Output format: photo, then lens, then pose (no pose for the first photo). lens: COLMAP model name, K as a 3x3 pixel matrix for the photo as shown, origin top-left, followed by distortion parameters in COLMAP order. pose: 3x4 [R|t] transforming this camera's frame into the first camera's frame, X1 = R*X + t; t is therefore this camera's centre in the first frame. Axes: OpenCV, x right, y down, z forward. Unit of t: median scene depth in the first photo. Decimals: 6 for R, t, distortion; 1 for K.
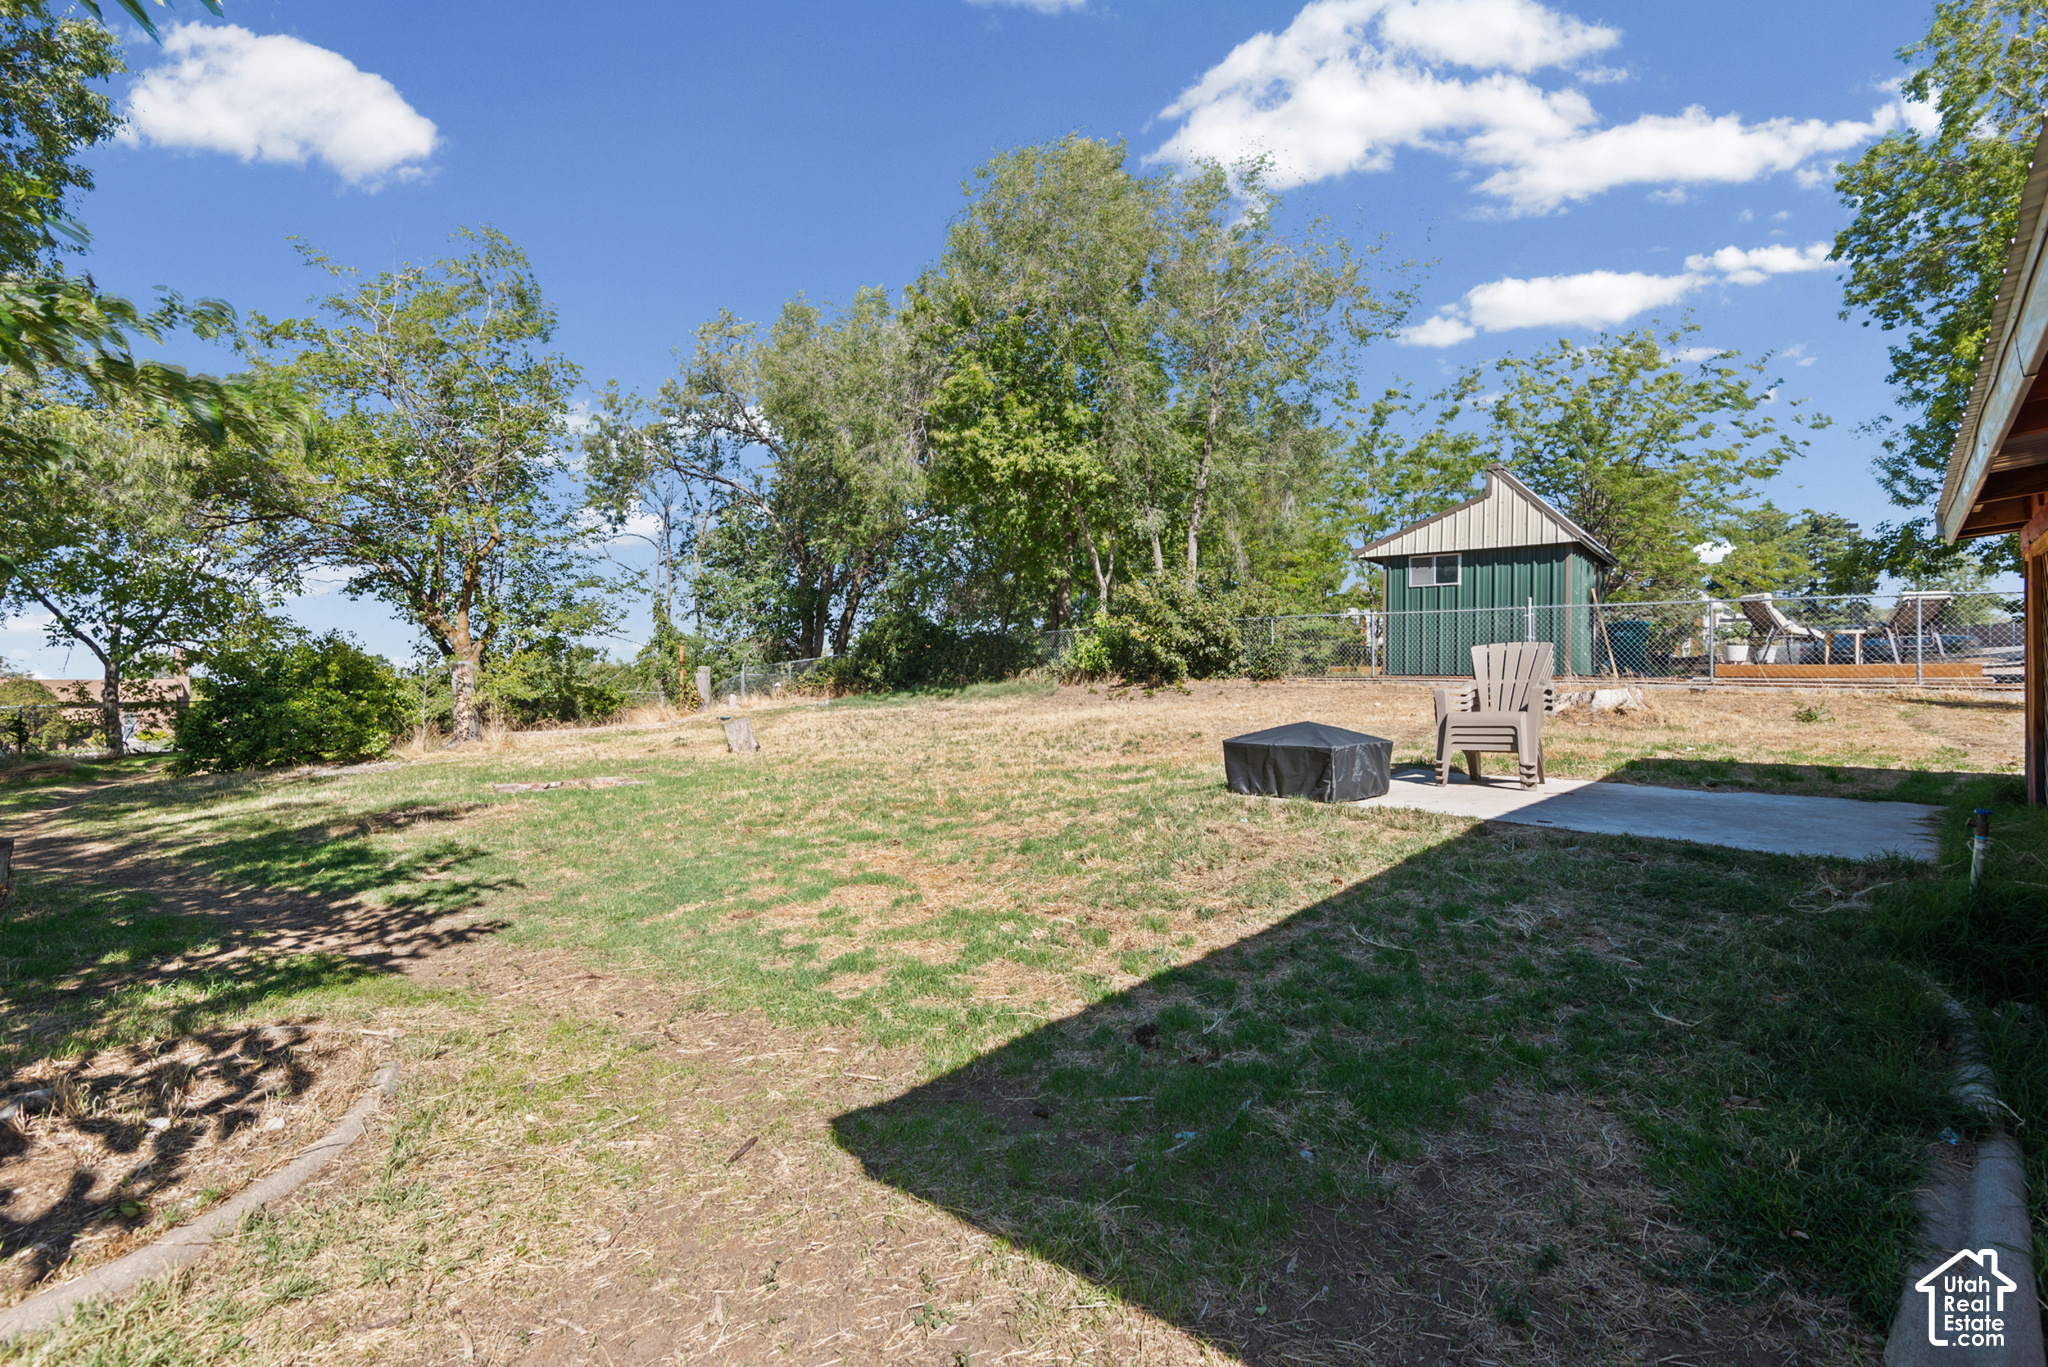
lens RADIAL K [[956.8, 0, 1028.4], [0, 956.8, 689.8], [0, 0, 1]] dist [-0.001043, -0.000294]
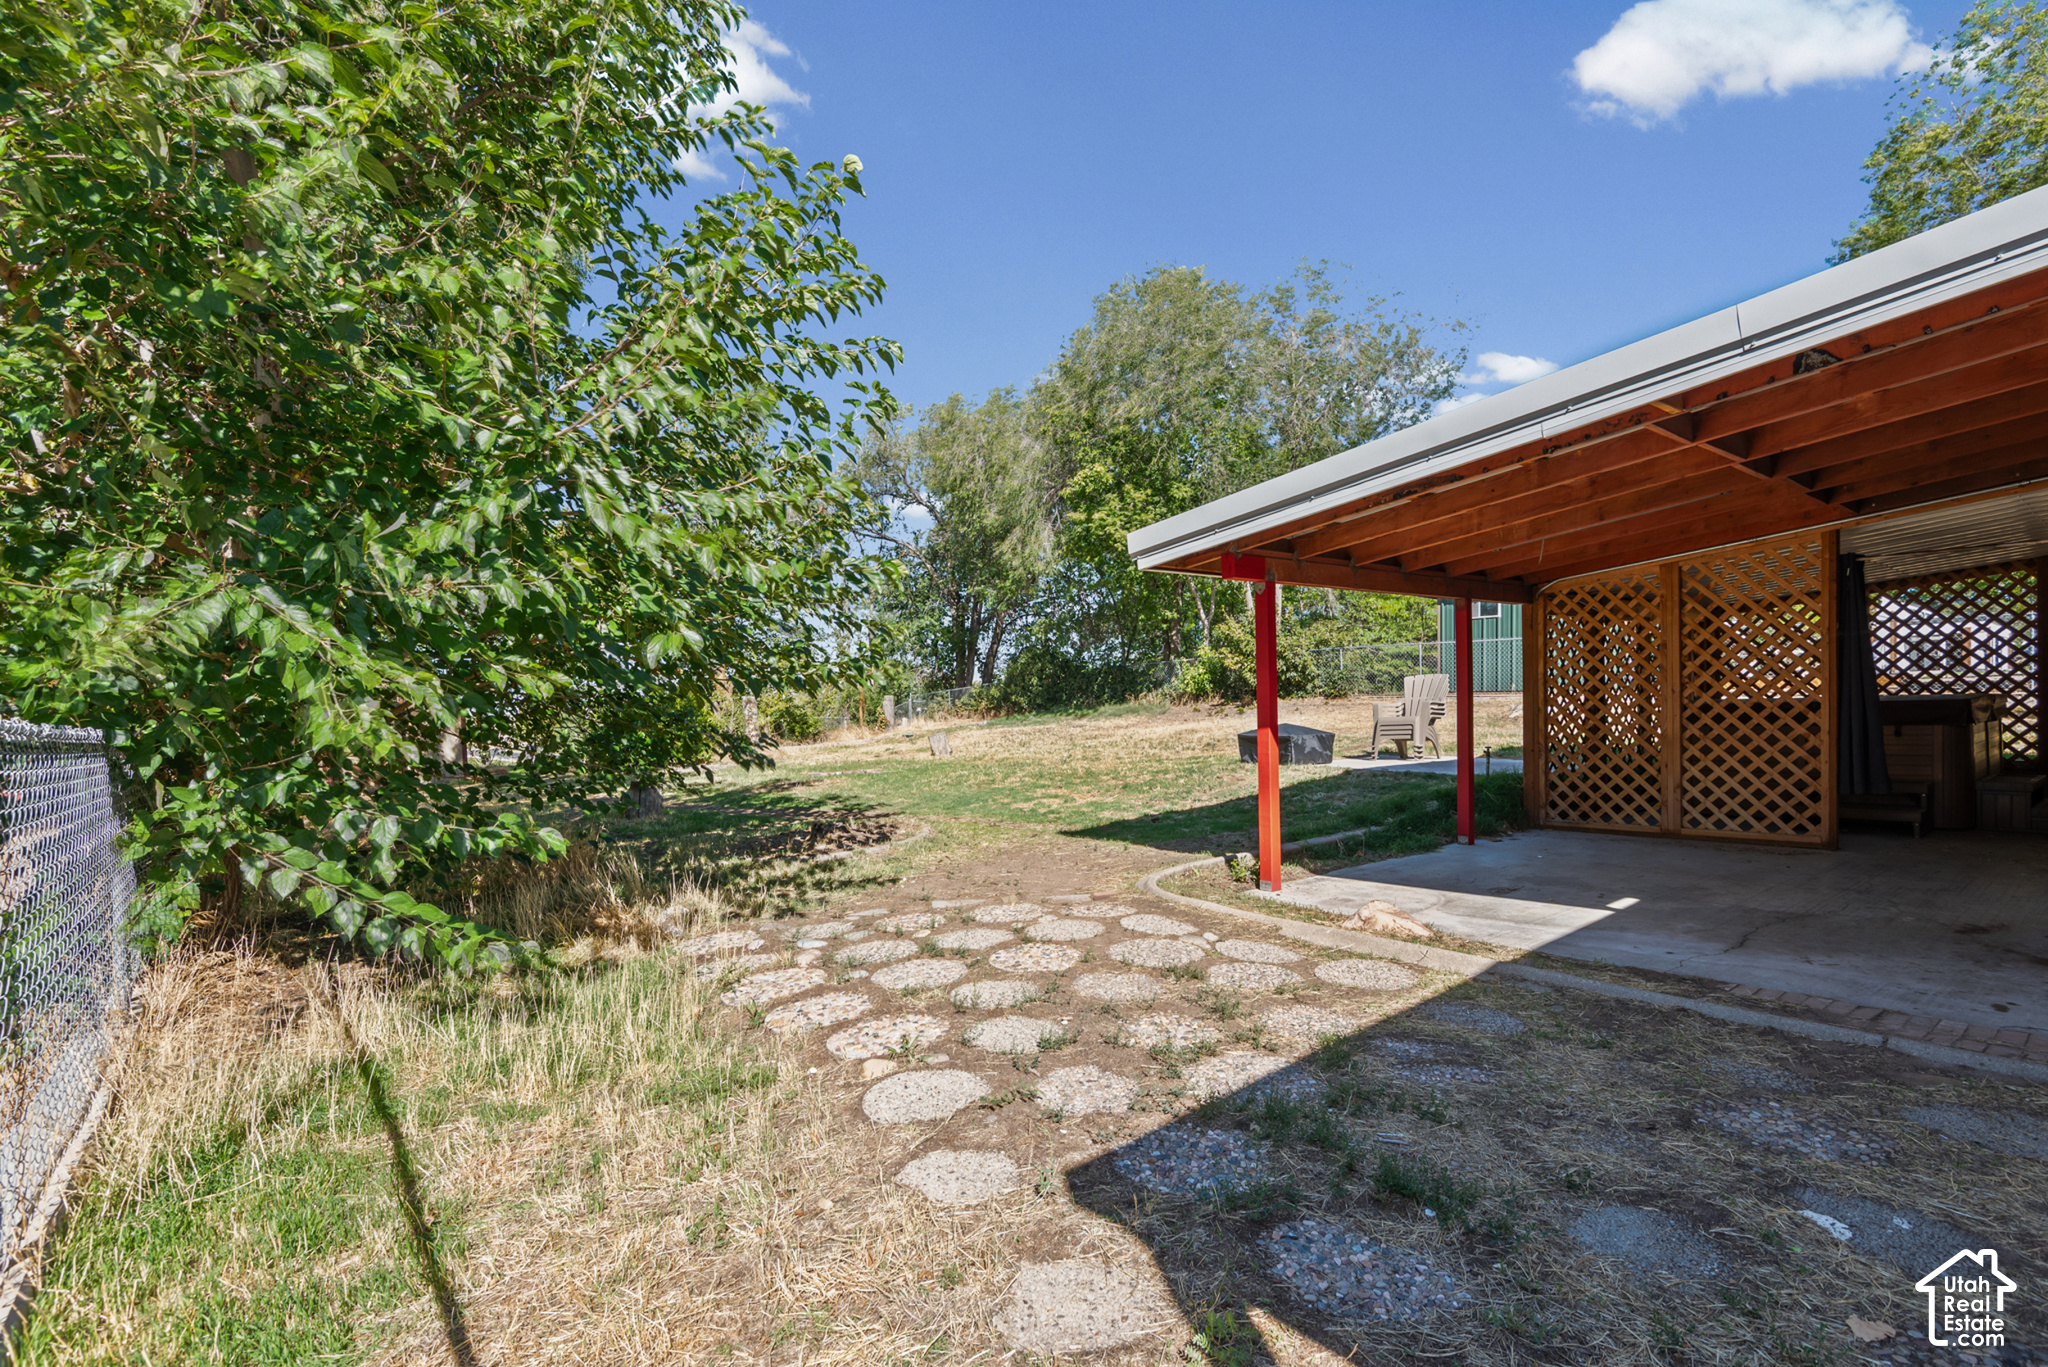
lens RADIAL K [[956.8, 0, 1027.7], [0, 956.8, 700.6], [0, 0, 1]] dist [-0.001043, -0.000294]
pose [[0.990366, -0.018508, -0.137233, 0.018712], [0.016872, 0.999772, -0.013078, 0.002193], [0.137443, 0.010636, 0.990453, -0.257712]]
